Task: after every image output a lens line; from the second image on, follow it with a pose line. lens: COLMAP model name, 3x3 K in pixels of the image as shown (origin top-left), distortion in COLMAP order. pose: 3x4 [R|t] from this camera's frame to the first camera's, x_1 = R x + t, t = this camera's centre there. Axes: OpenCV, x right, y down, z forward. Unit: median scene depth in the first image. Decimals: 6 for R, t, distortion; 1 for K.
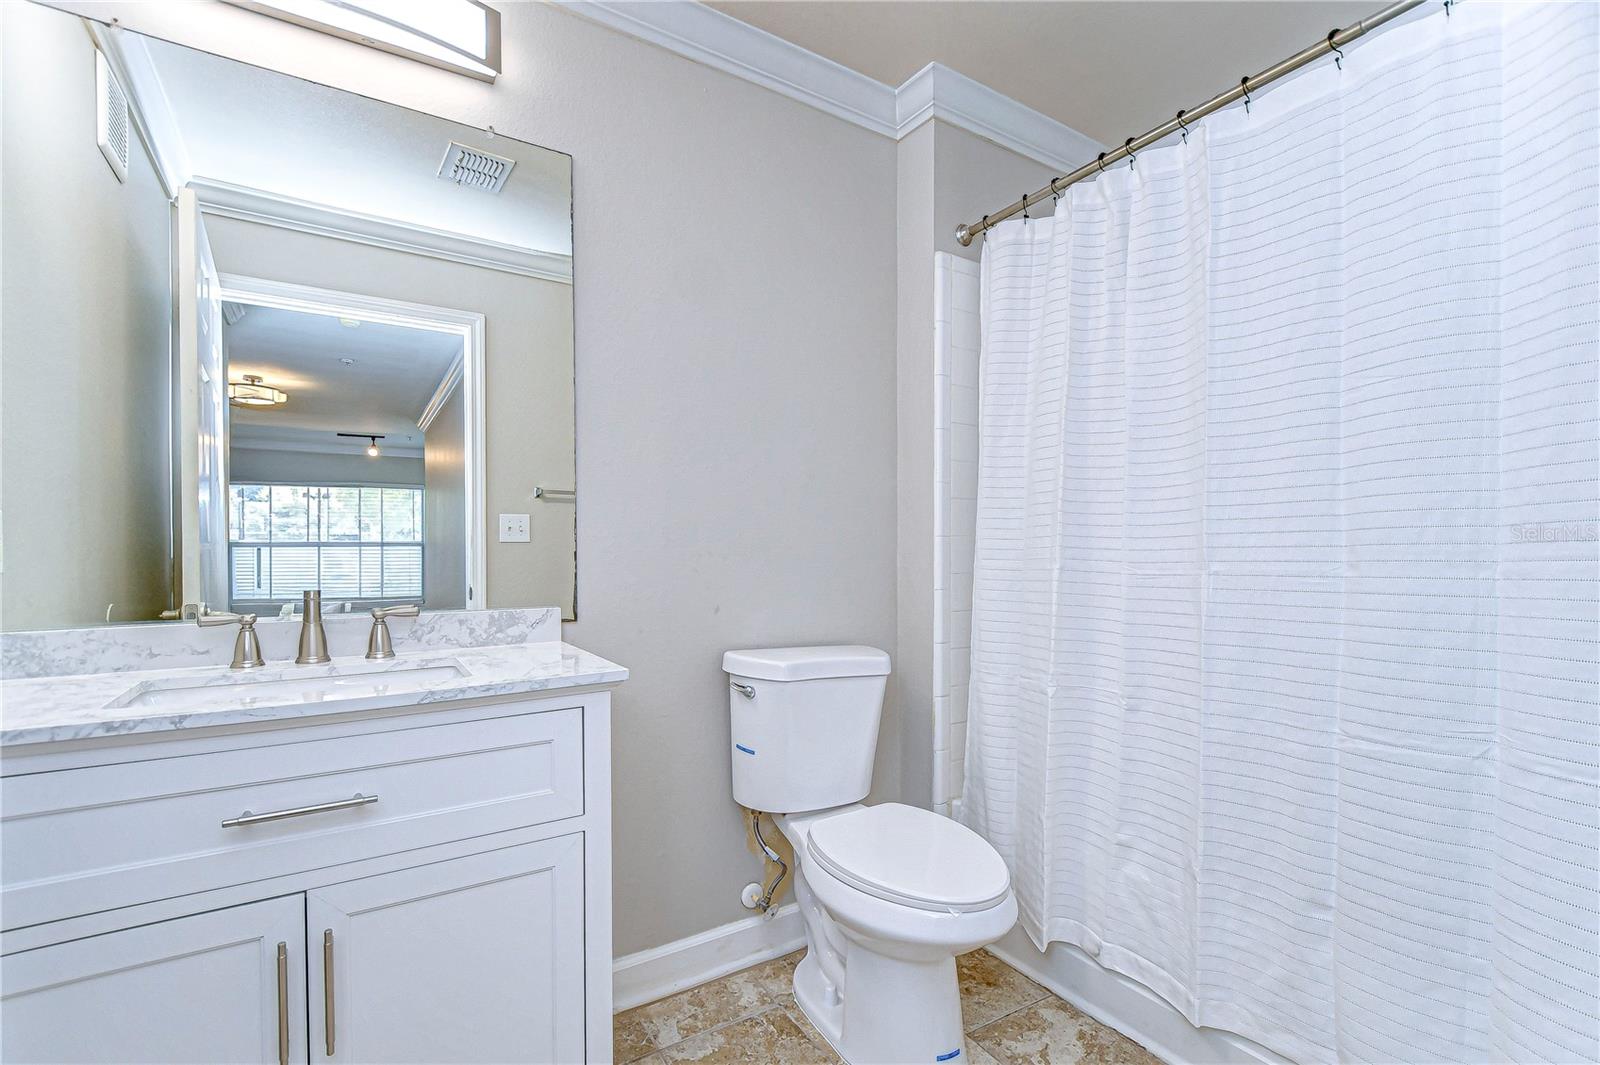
lens RADIAL K [[708.5, 0, 793.0], [0, 708.5, 565.4], [0, 0, 1]] dist [0.000322, -0.000661]
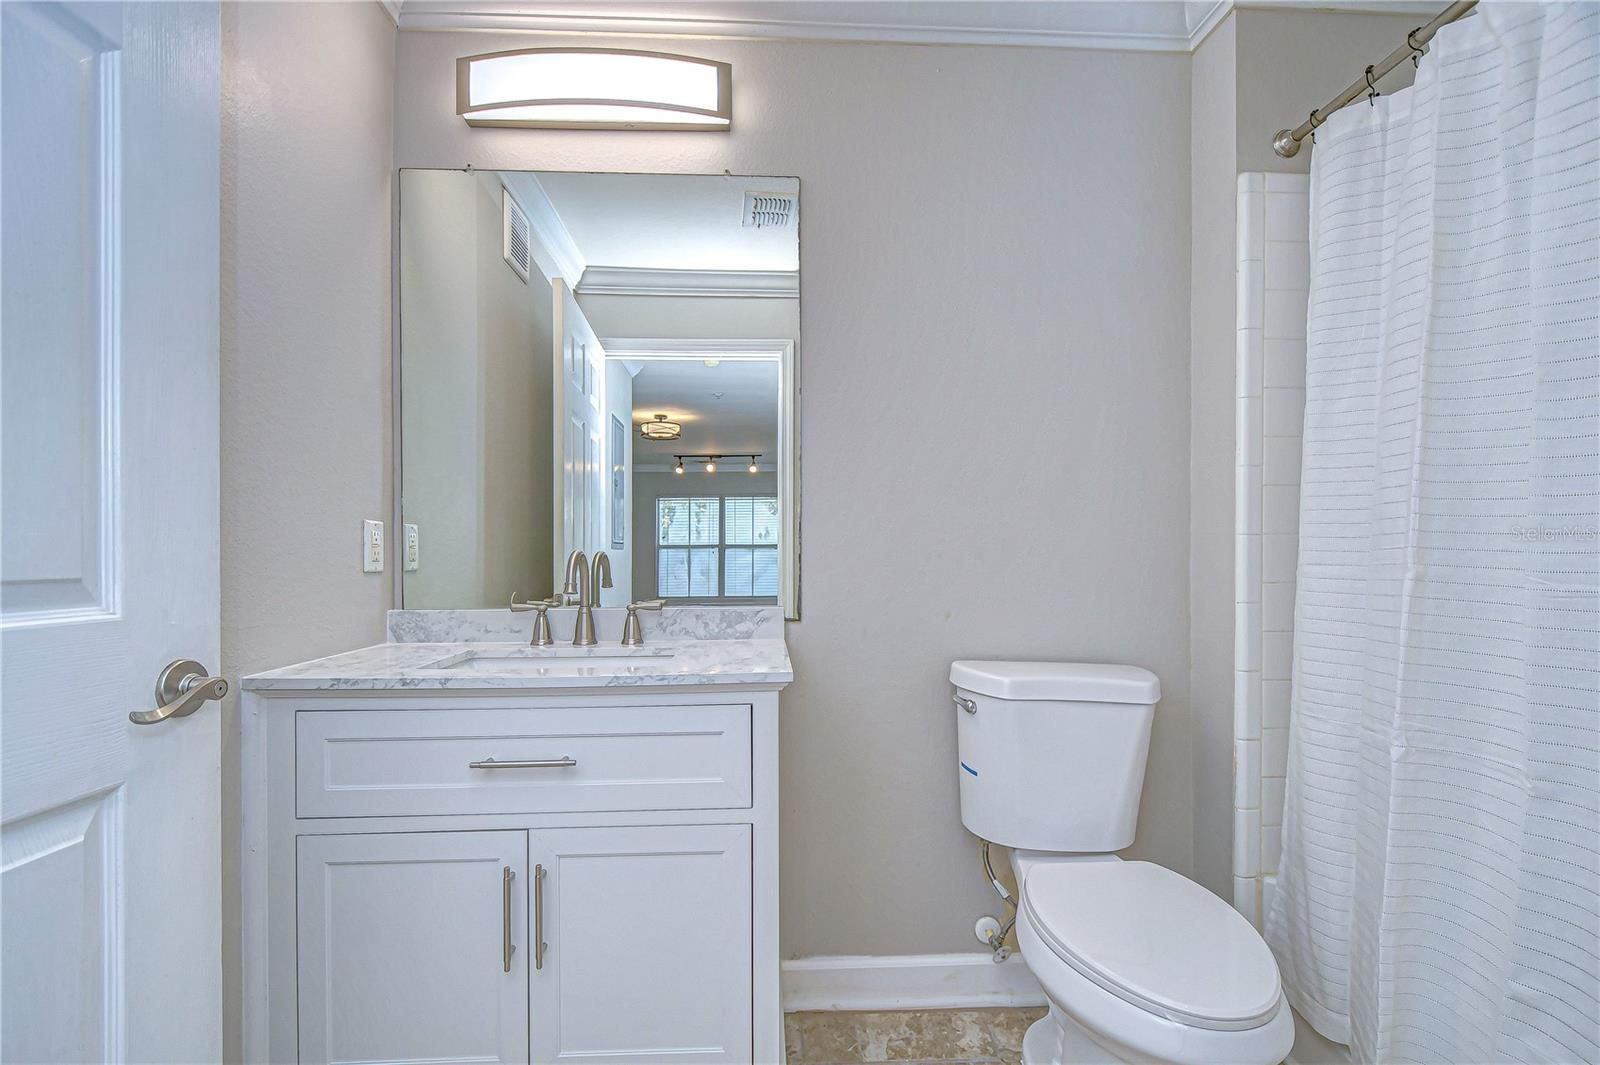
lens RADIAL K [[696.5, 0, 790.1], [0, 696.5, 559.1], [0, 0, 1]] dist [0.004855, -0.006582]
pose [[0.867209, 0.004211, -0.497927, 0.182183], [-0.008919, 0.999935, -0.007078, -0.004775], [0.497865, 0.010579, 0.867190, 0.094940]]
